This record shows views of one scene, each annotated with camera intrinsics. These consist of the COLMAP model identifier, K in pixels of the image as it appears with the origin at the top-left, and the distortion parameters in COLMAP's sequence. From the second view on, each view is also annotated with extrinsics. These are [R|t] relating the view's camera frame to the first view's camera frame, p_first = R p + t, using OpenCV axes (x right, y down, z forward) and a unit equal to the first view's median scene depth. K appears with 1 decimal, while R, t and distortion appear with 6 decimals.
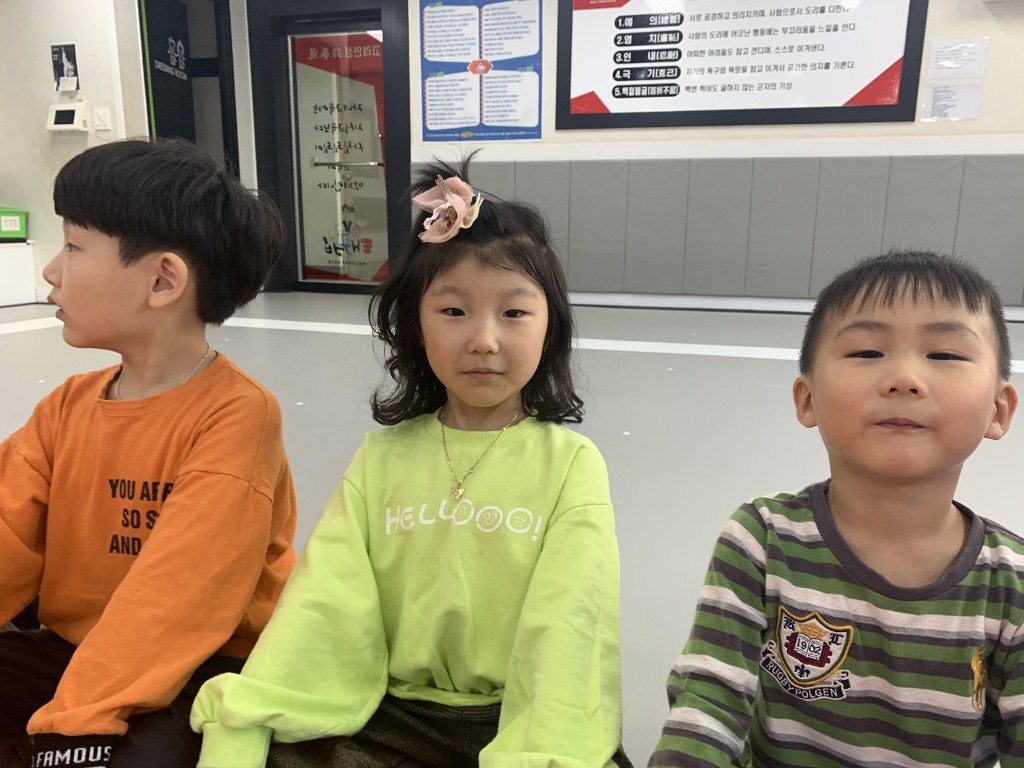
lens RADIAL K [[784.8, 0, 512.0], [0, 784.8, 383.8], [0, 0, 1]] dist [0.003678, 0.002112]
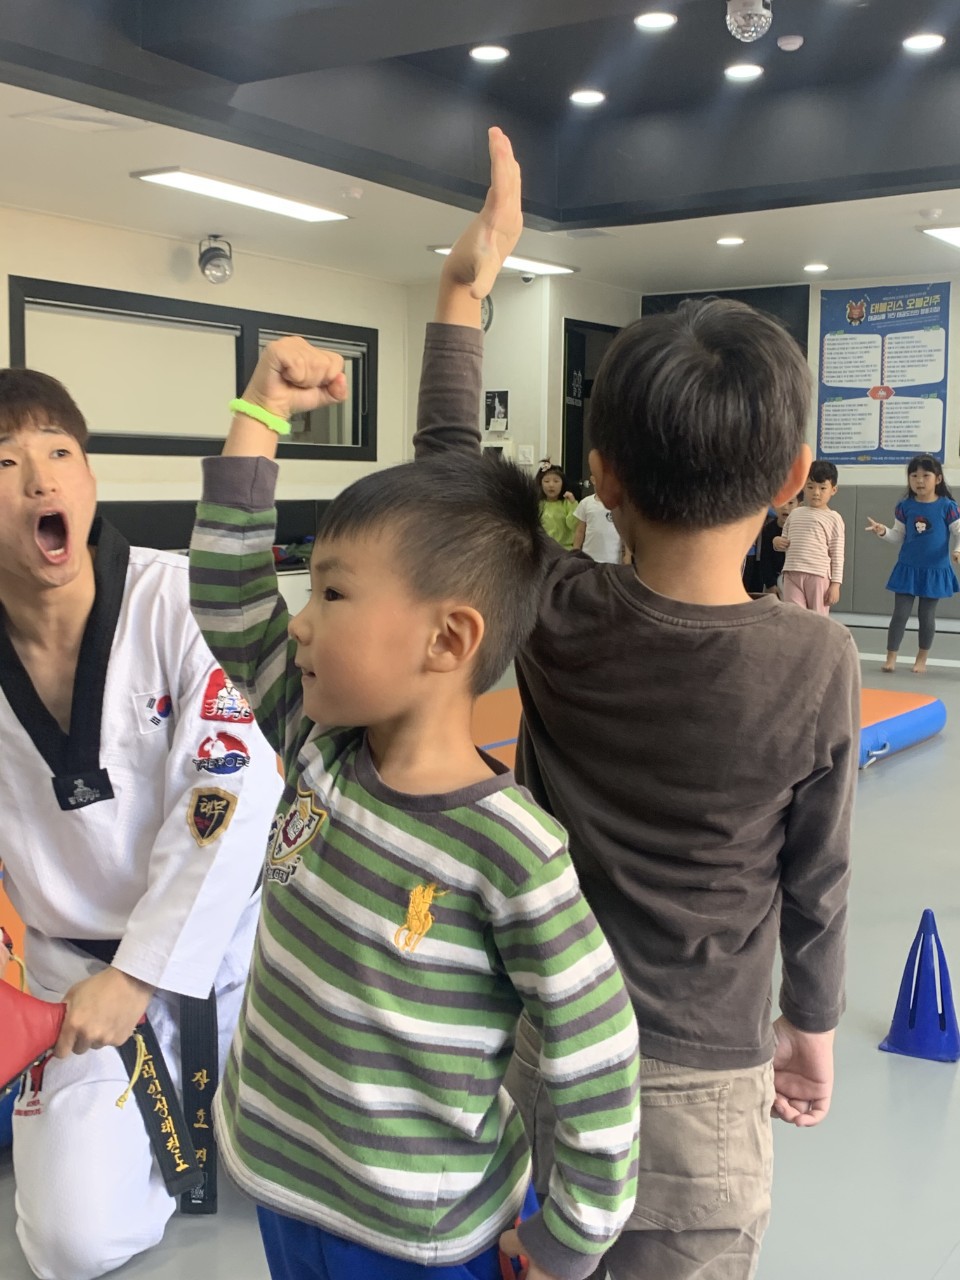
lens RADIAL K [[1485.7, 0, 478.6], [0, 1485.7, 639.3], [0, 0, 1]] dist [0.009688, 0.000000]
pose [[0.954689, 0.033850, -0.295673, 0.038886], [-0.068089, 0.992002, -0.106283, 0.130870], [0.289711, 0.121599, 0.949358, -0.863773]]
